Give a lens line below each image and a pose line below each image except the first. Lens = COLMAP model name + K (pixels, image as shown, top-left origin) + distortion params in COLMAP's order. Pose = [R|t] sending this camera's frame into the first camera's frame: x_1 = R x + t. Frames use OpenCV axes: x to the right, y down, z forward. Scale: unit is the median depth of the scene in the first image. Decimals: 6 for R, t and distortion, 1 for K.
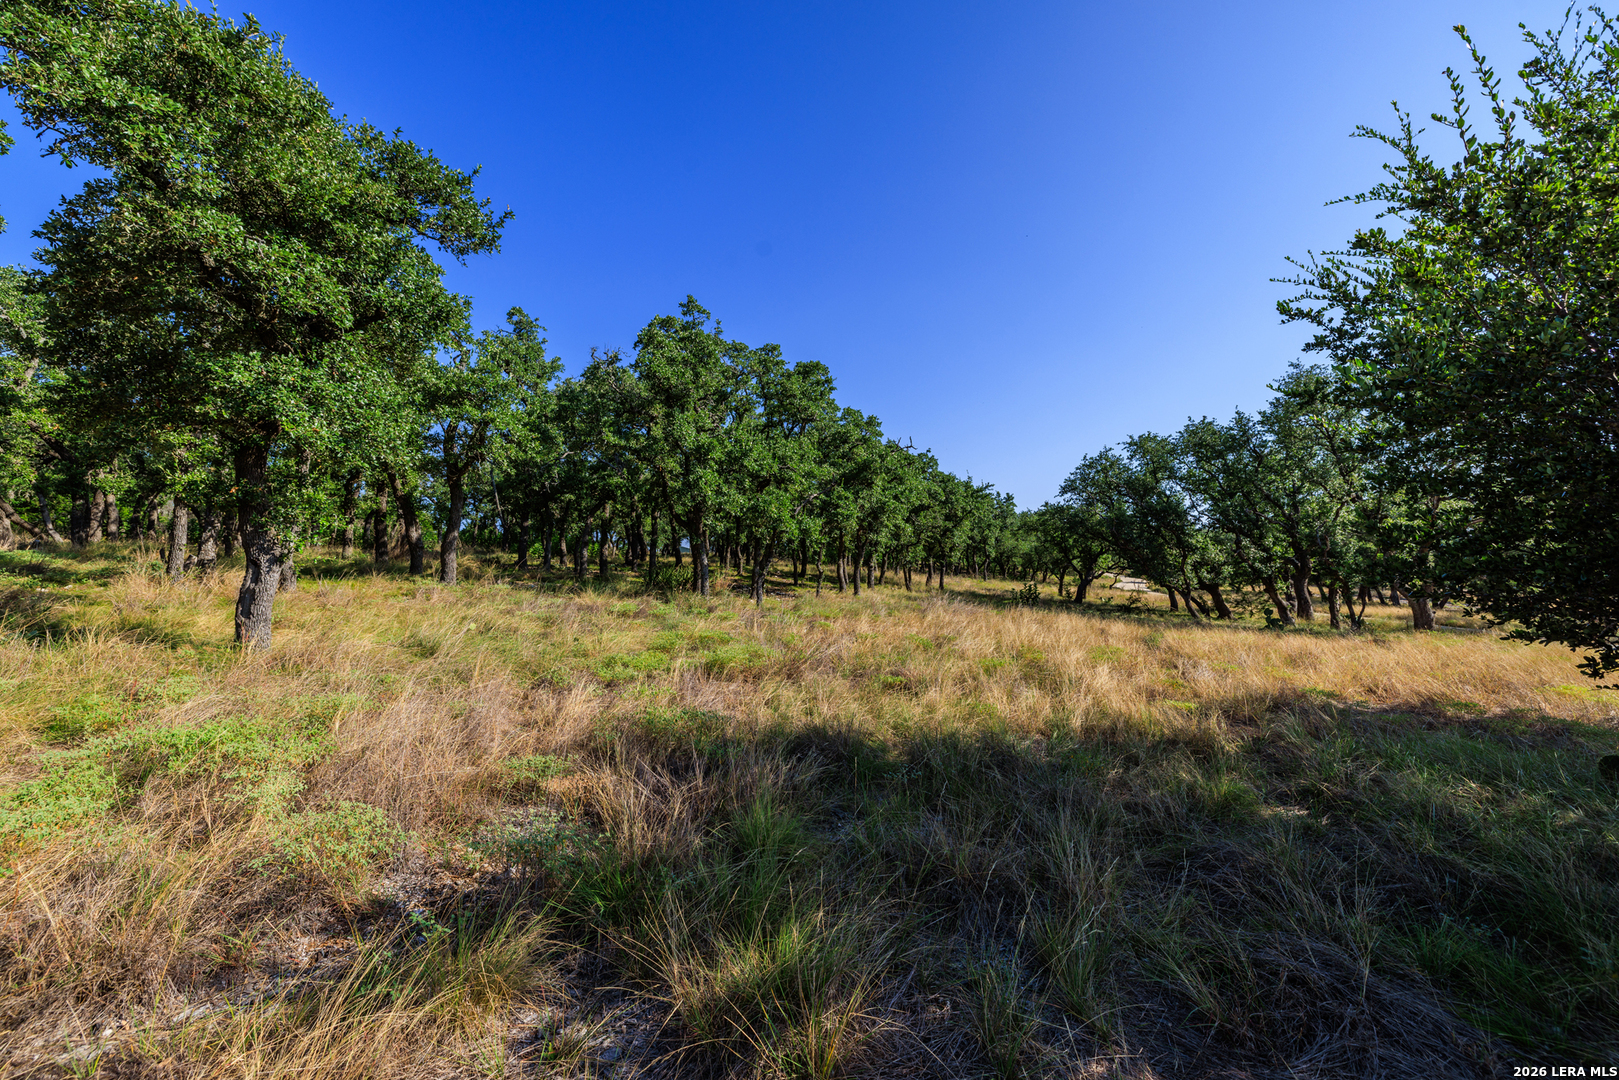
lens RADIAL K [[1281.0, 0, 809.6], [0, 1281.0, 543.2], [0, 0, 1]] dist [-0.006094, 0.005871]
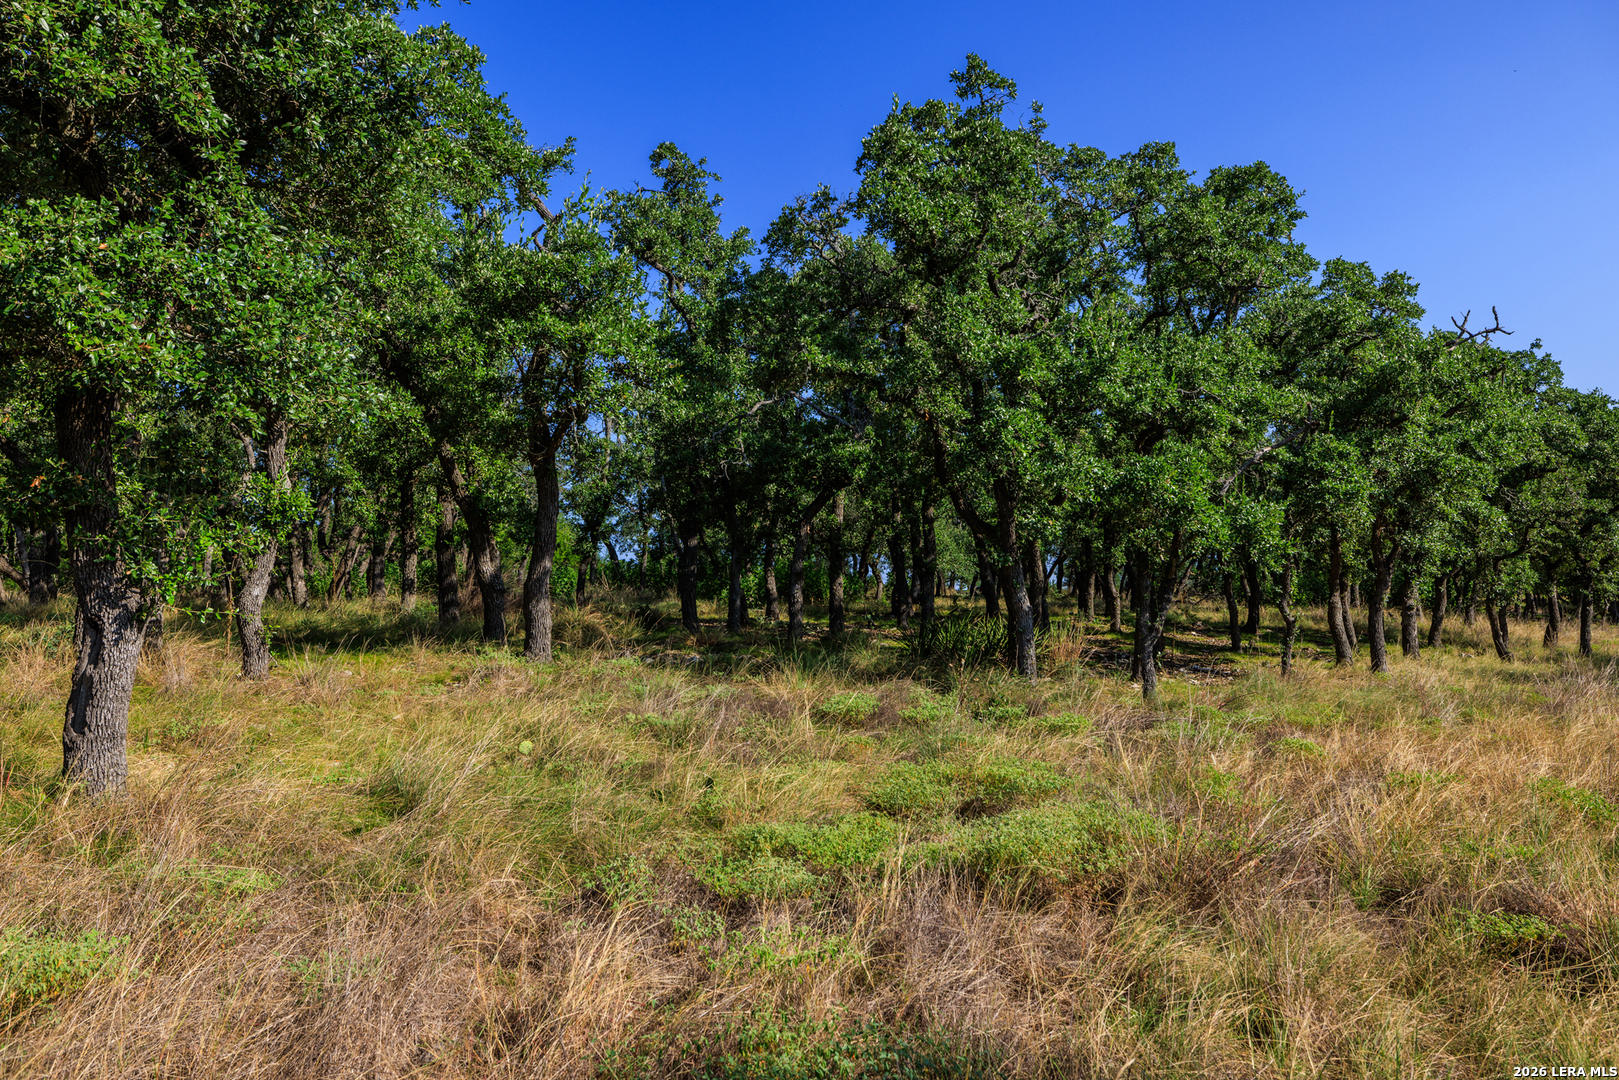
lens RADIAL K [[1281.0, 0, 810.1], [0, 1281.0, 535.1], [0, 0, 1]] dist [-0.006094, 0.005871]
pose [[0.931208, -0.045745, -0.361607, 0.016414], [0.026512, 0.997966, -0.057974, 0.014266], [0.363523, 0.044398, 0.930527, 0.530003]]
